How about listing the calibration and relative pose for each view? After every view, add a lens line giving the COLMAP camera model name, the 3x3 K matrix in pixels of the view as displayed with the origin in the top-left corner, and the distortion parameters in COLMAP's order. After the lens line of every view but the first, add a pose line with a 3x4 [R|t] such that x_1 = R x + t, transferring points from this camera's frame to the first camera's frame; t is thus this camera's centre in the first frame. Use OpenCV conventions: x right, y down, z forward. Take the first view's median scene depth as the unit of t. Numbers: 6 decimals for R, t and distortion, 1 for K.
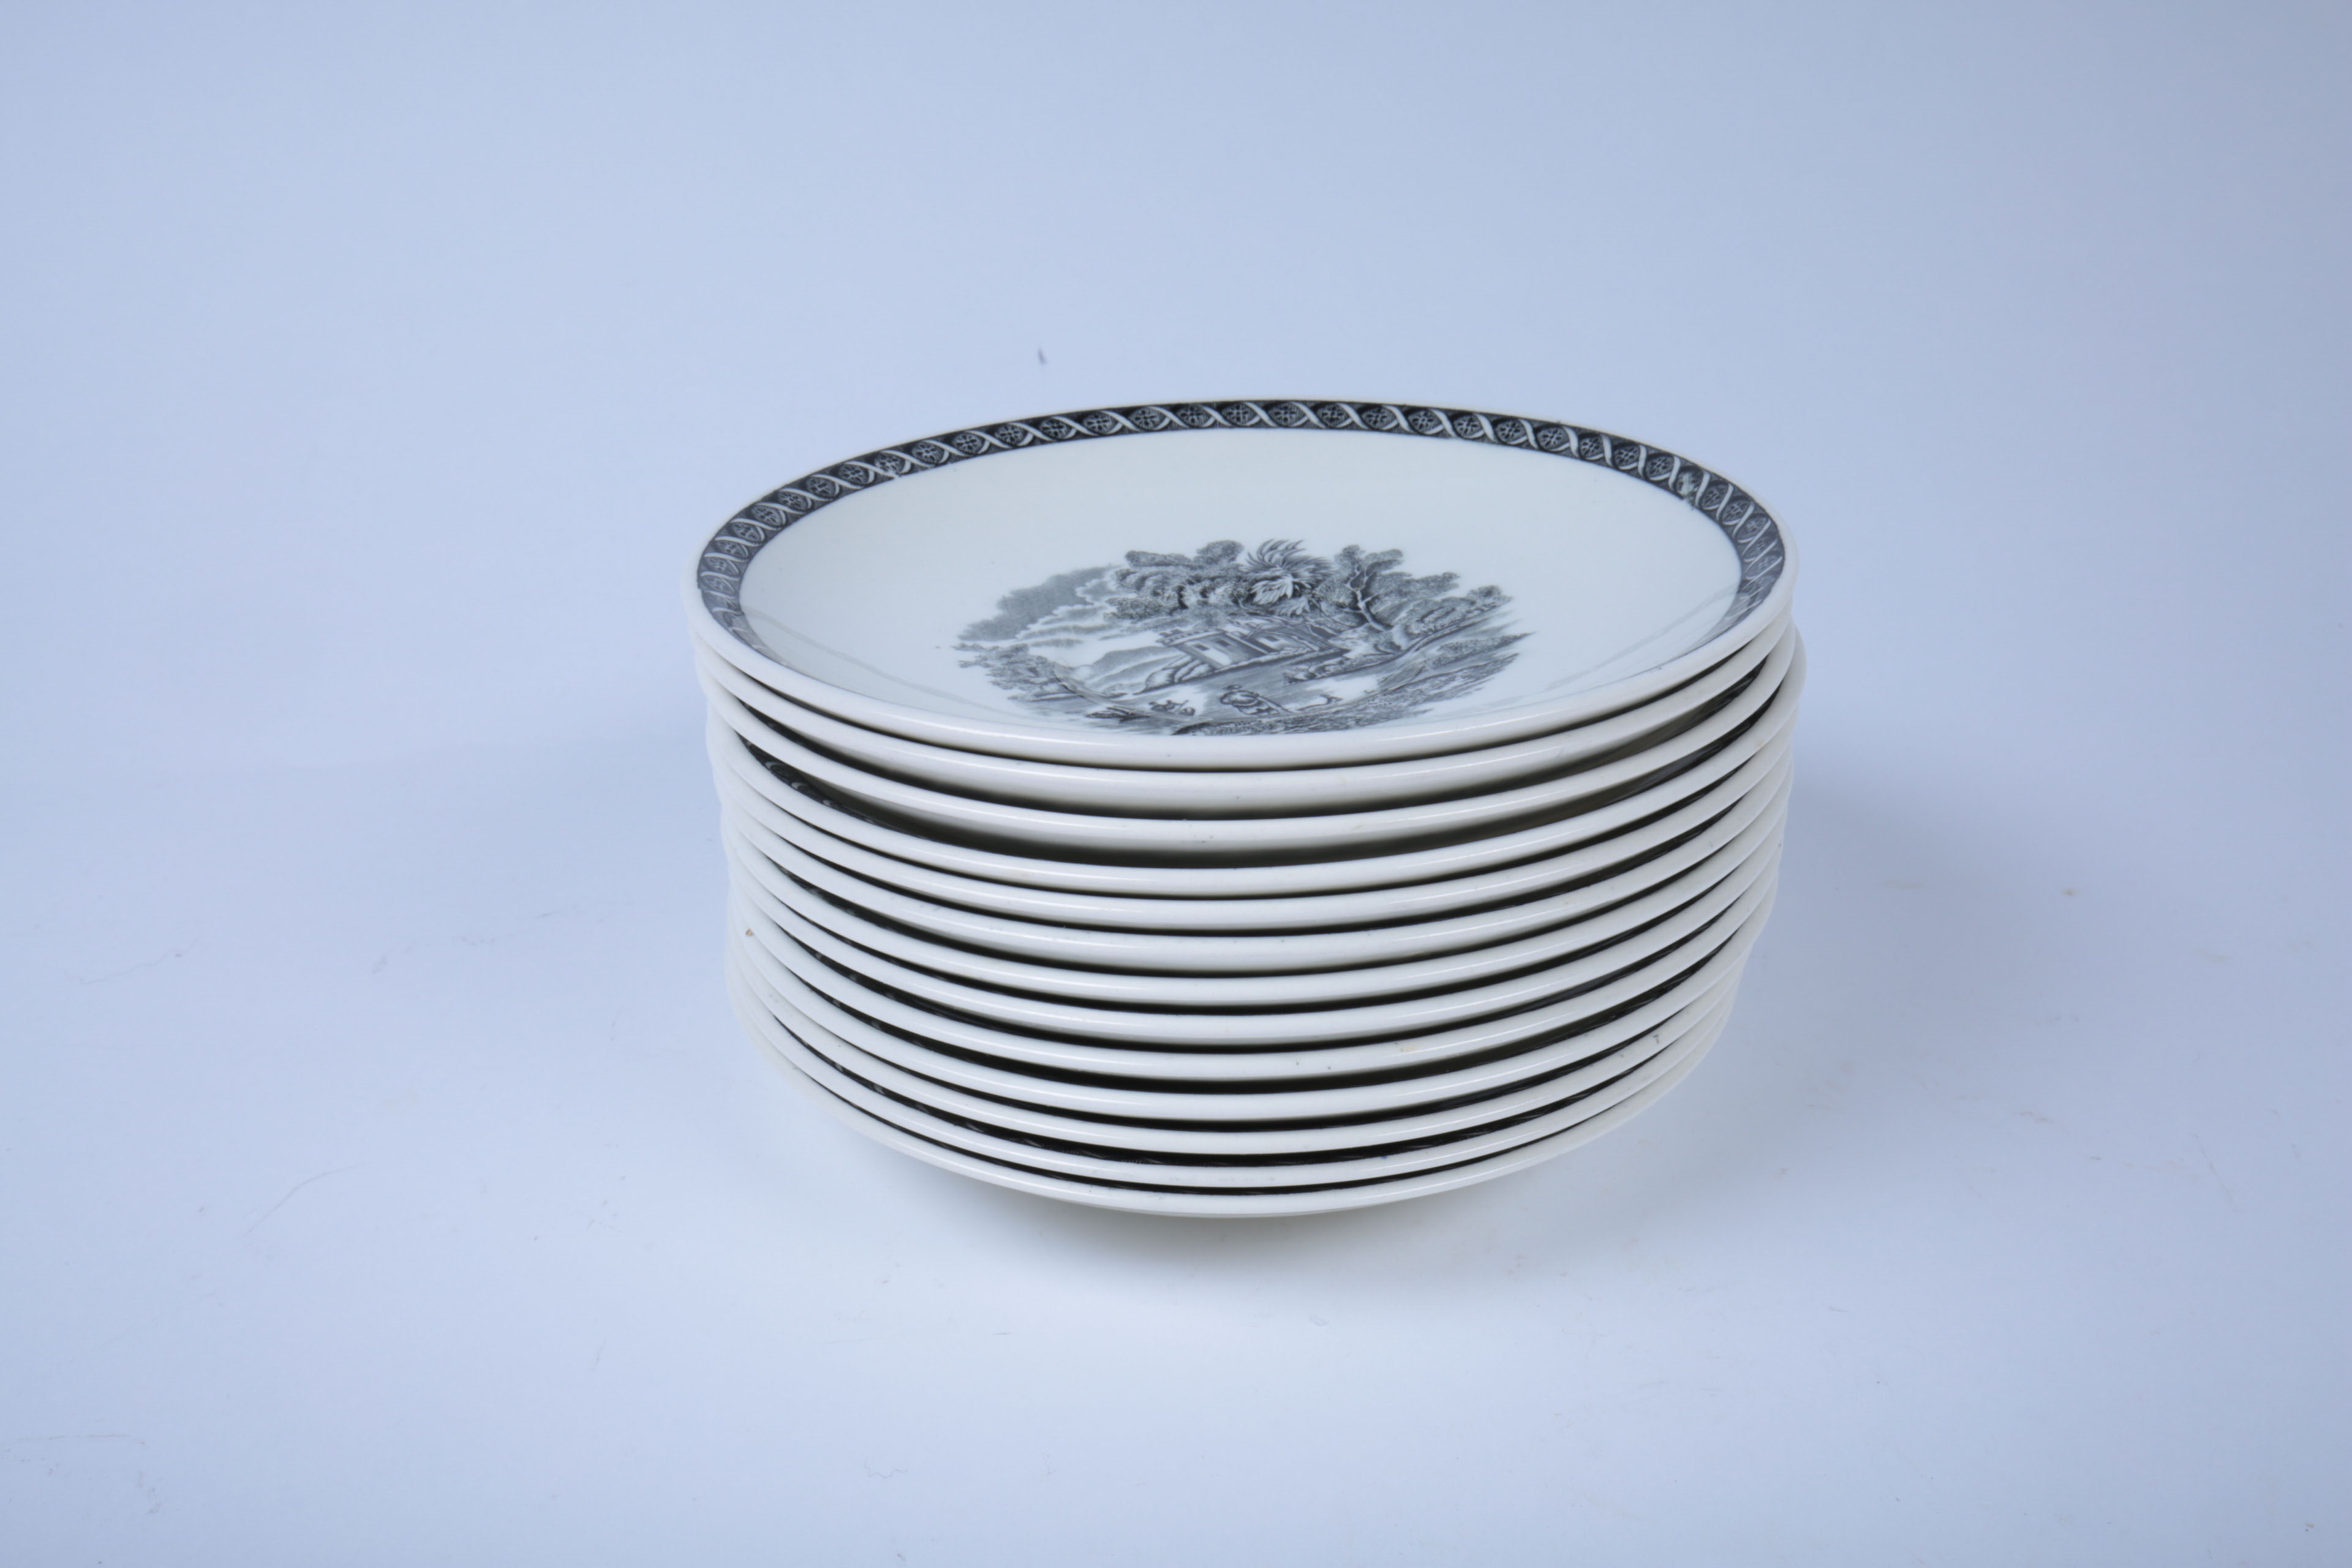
lens RADIAL K [[2160.5, 0, 1188.8], [0, 2160.5, 800.3], [0, 0, 1]] dist [0.029747, 0.000000]
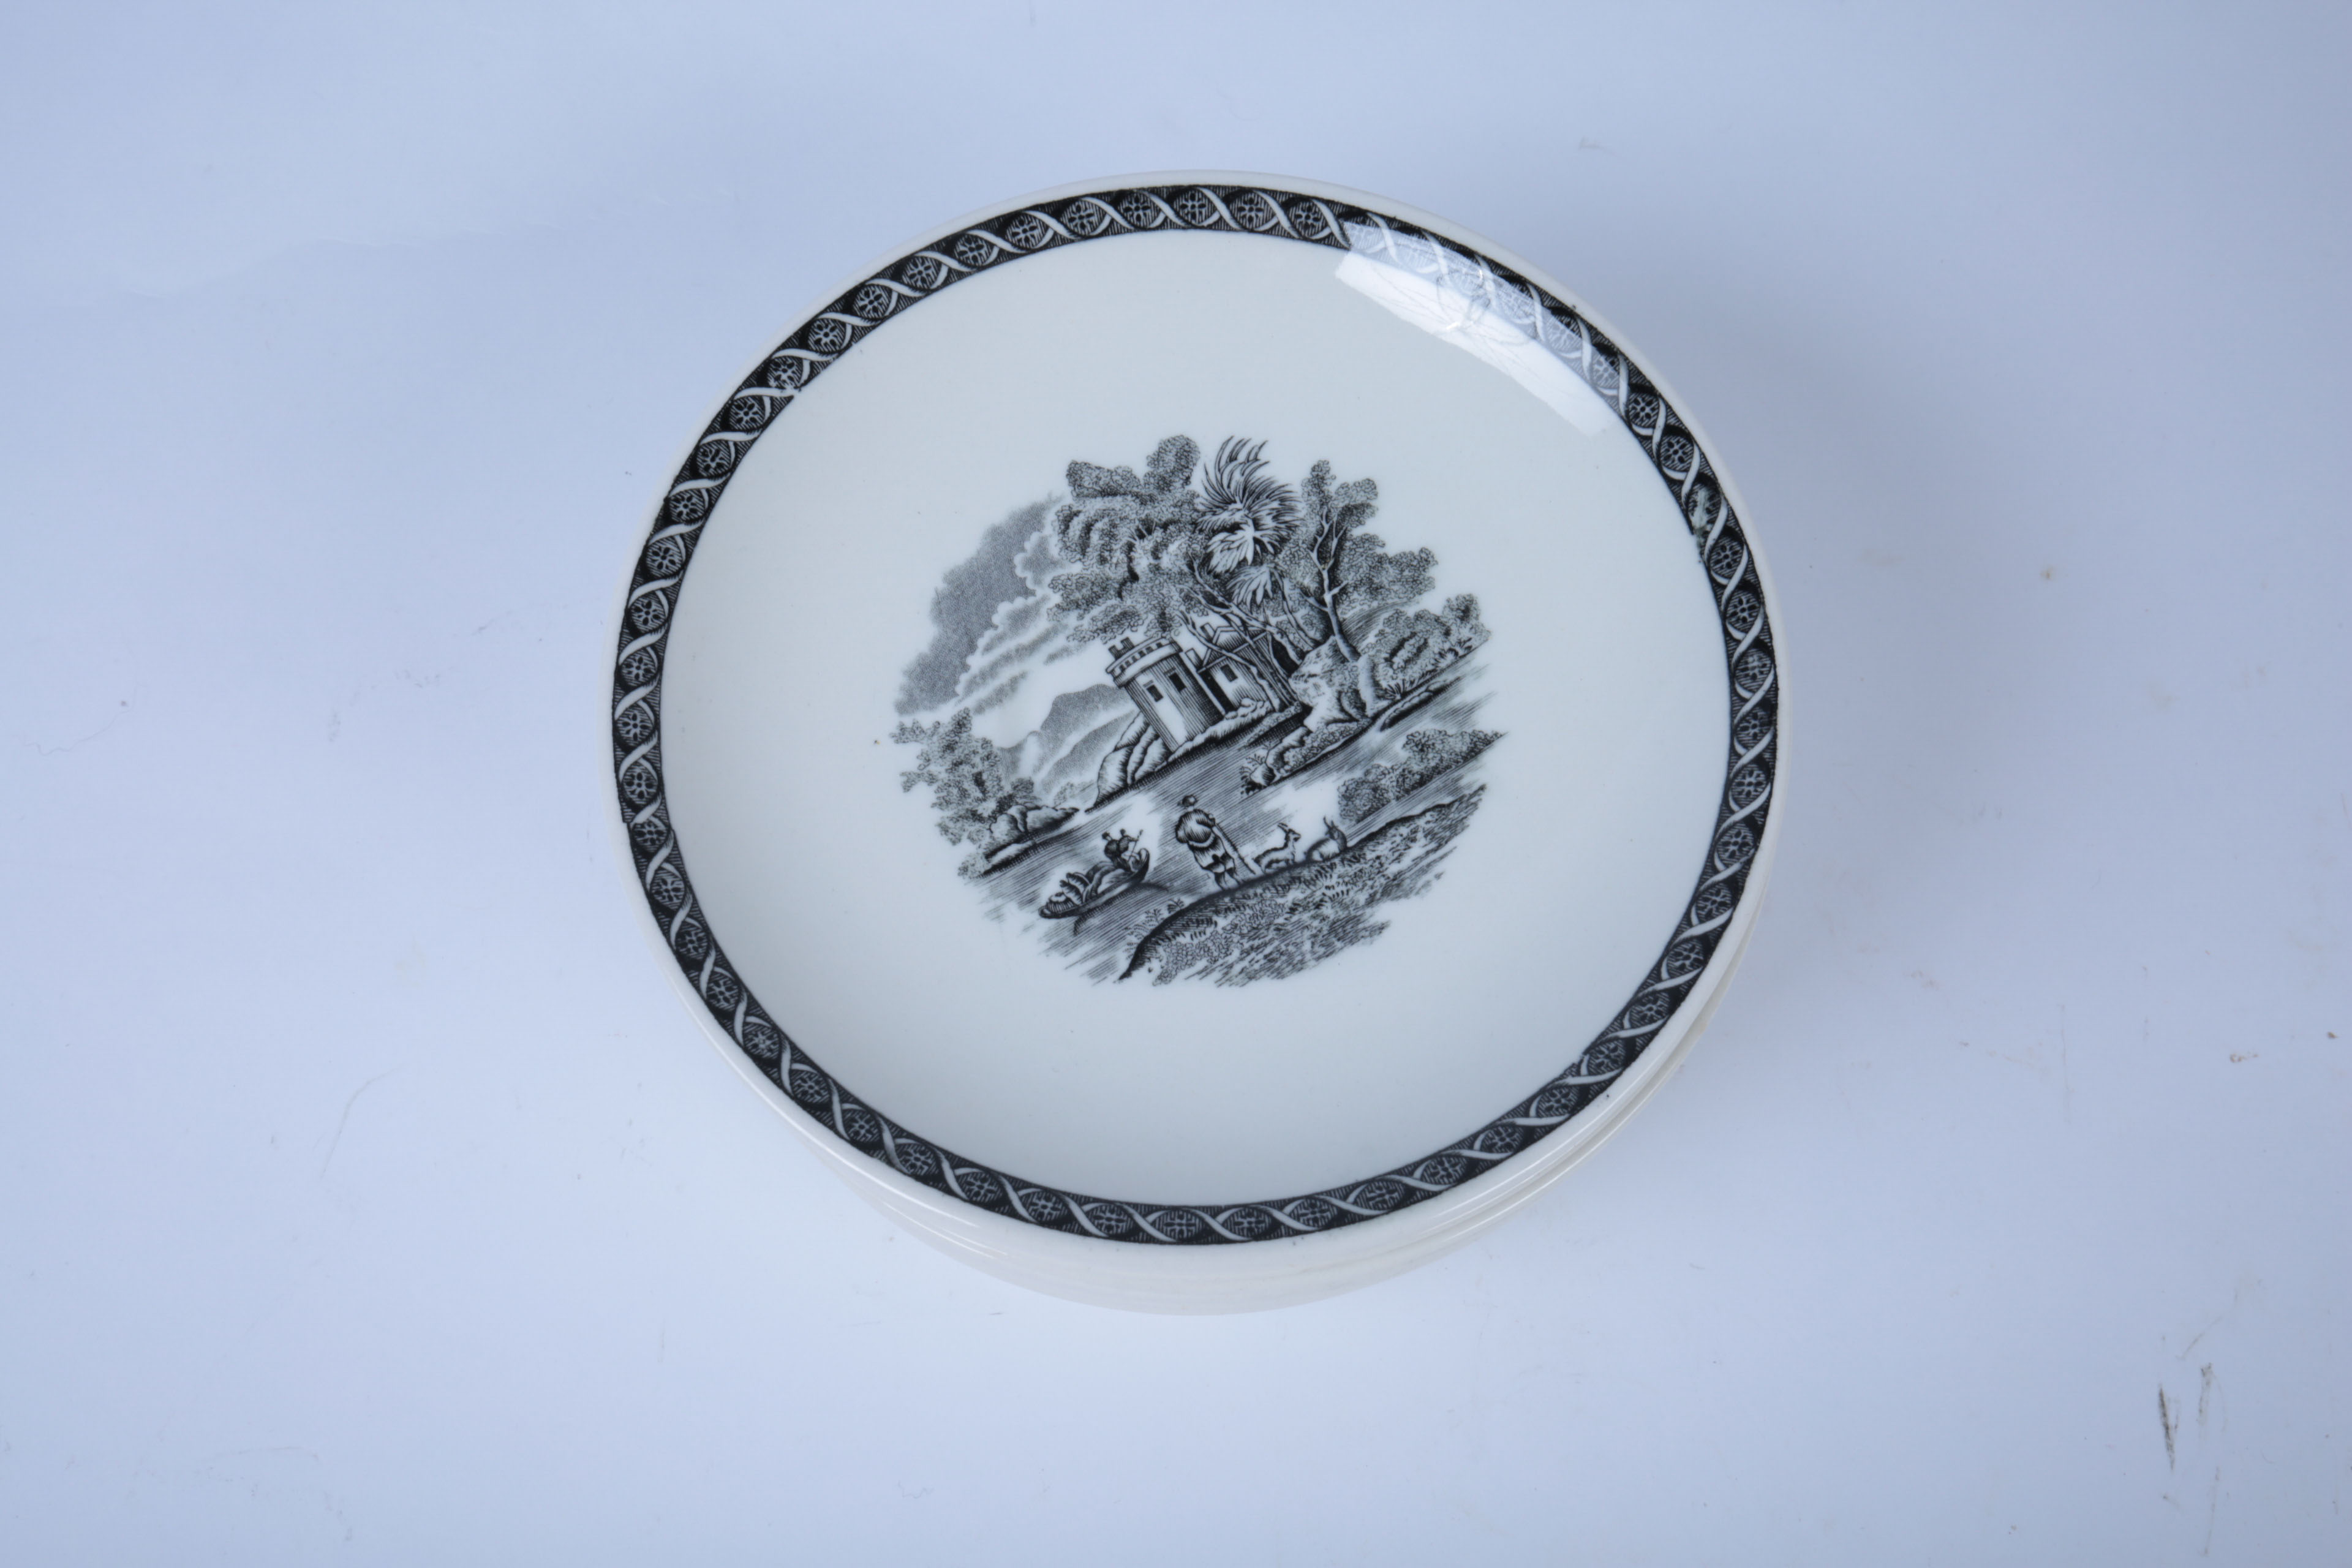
lens RADIAL K [[2160.5, 0, 1178.1], [0, 2160.5, 799.1], [0, 0, 1]] dist [0.029747, 0.000000]
pose [[0.999819, -0.015963, 0.010385, 0.005360], [0.004291, 0.720164, 0.693790, -0.656146], [-0.018554, -0.693620, 0.720102, 0.277491]]
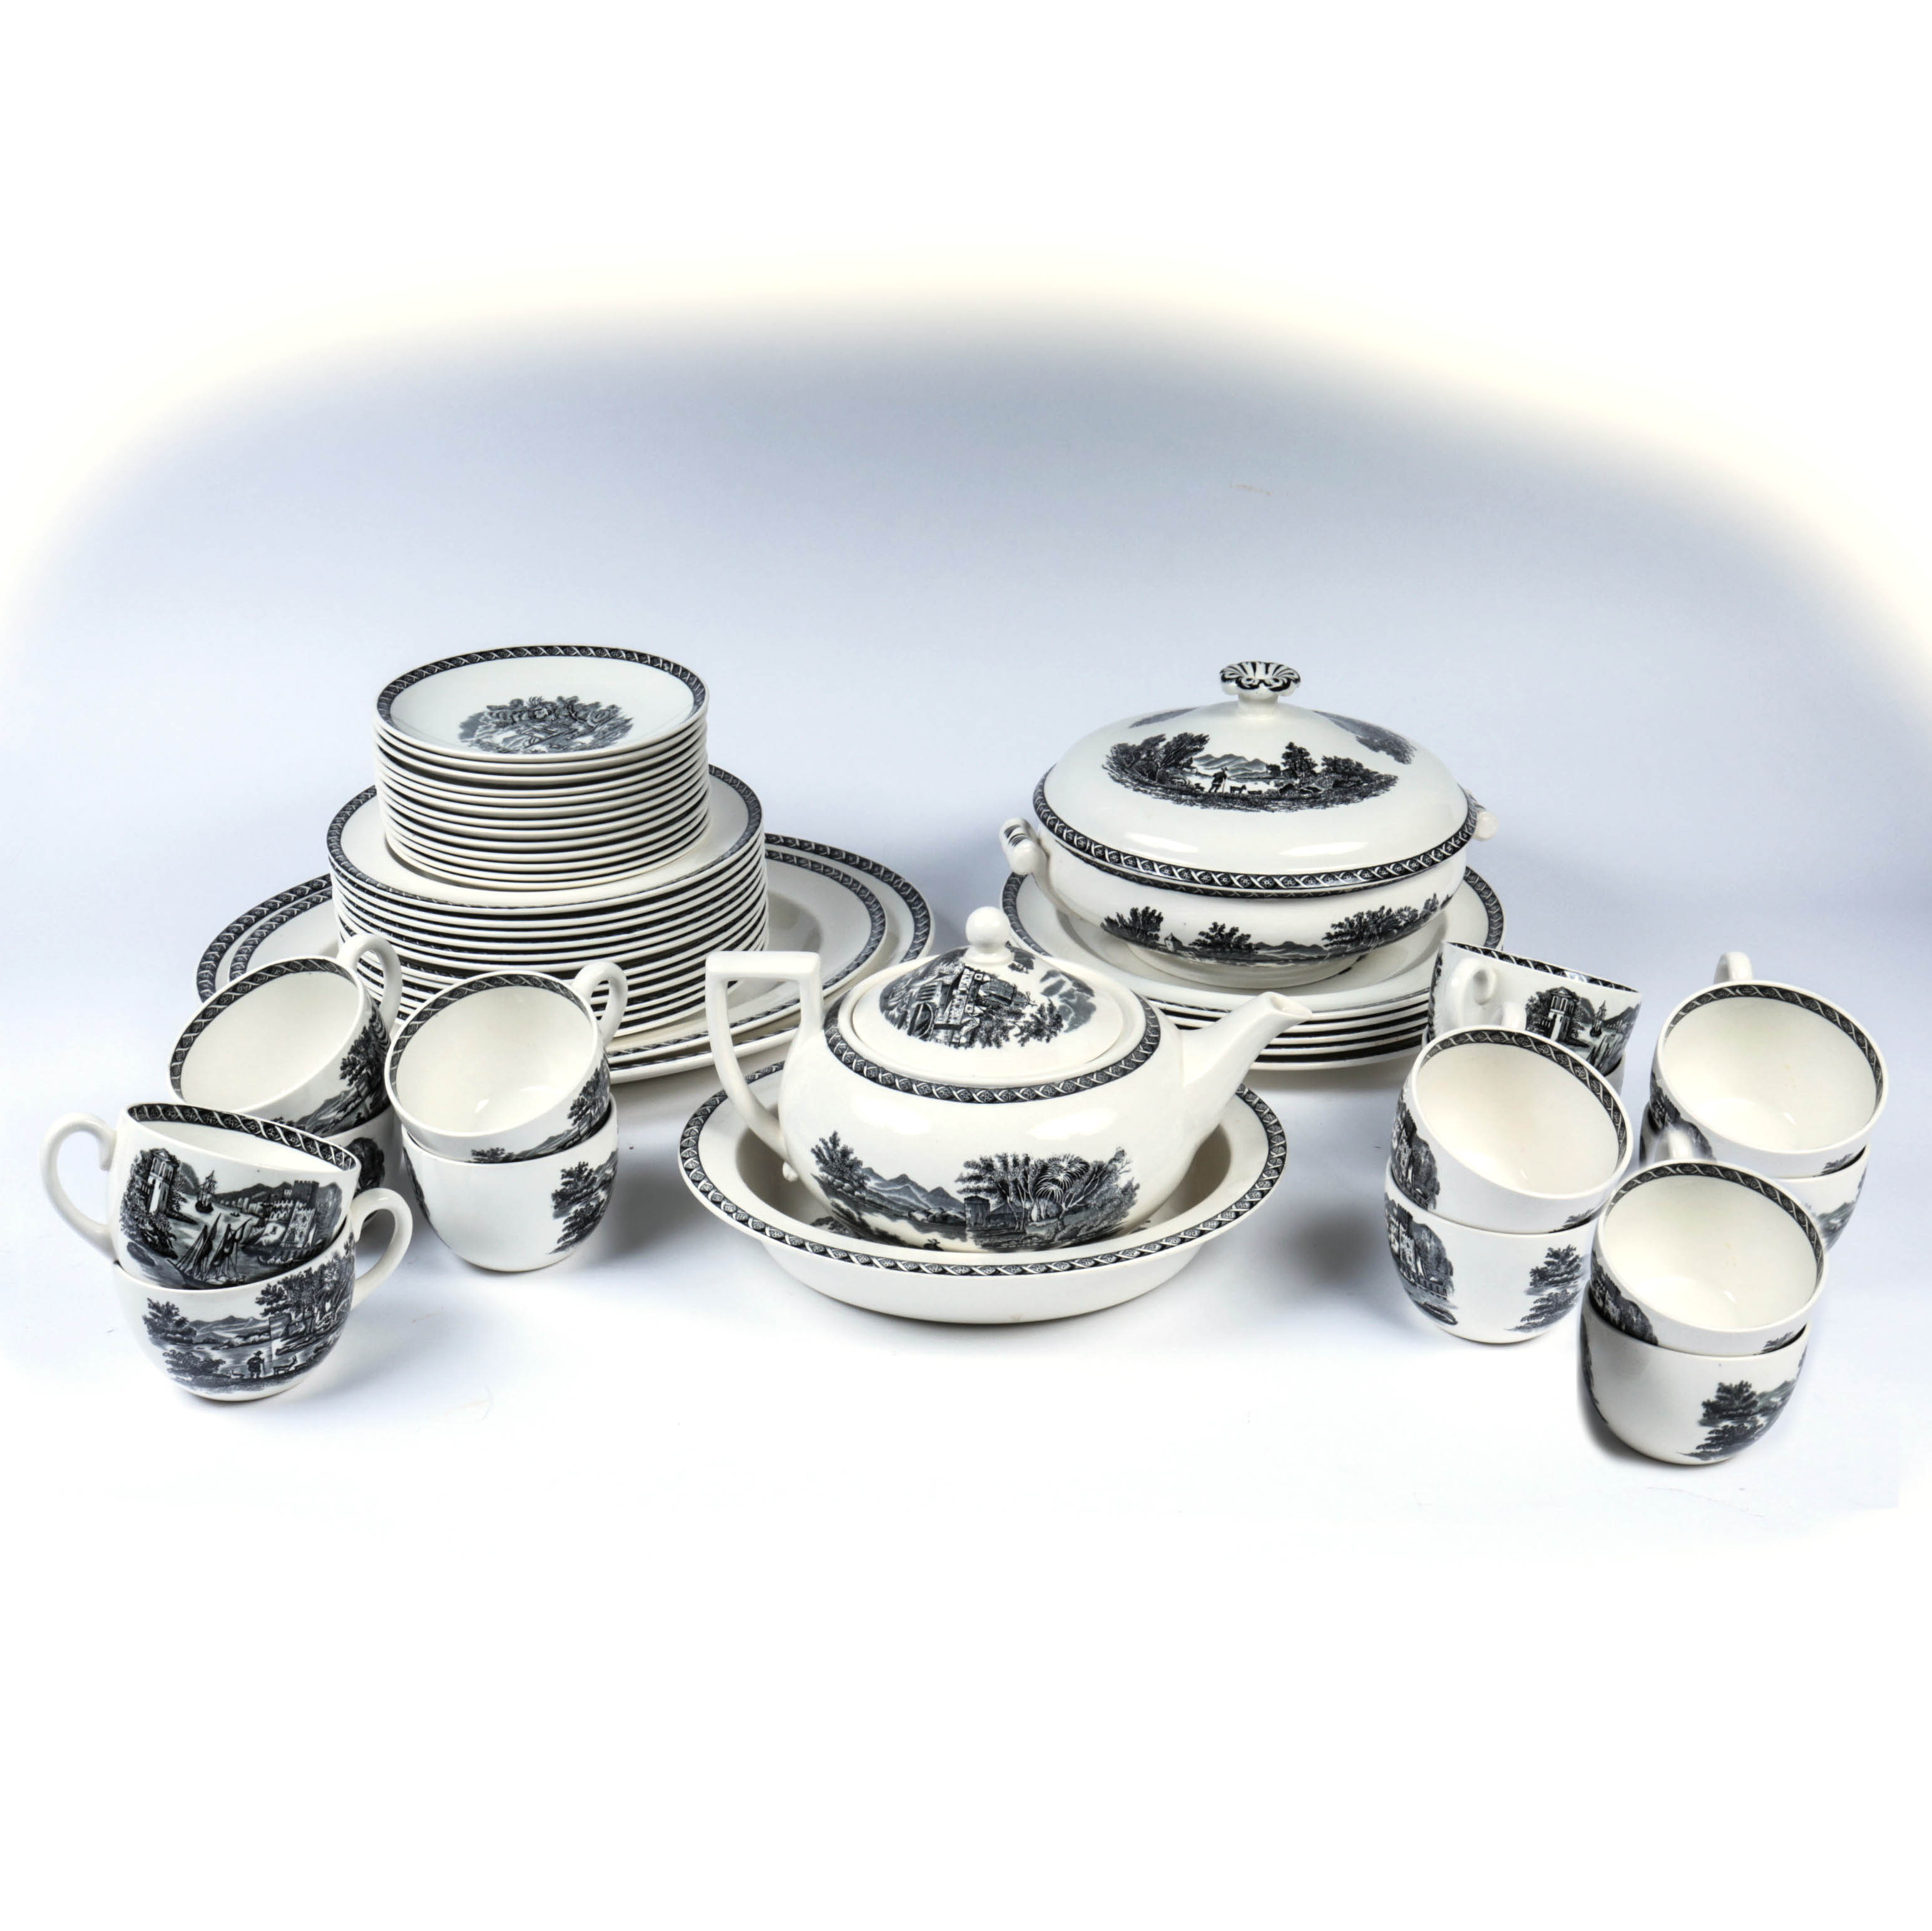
lens RADIAL K [[2196.3, 0, 927.8], [0, 2196.3, 950.7], [0, 0, 1]] dist [0.025456, 0.000000]
pose [[0.896989, -0.154909, 0.414022, -0.822329], [0.143501, 0.987906, 0.058732, 0.132697], [-0.418113, 0.006731, 0.908370, -2.087060]]
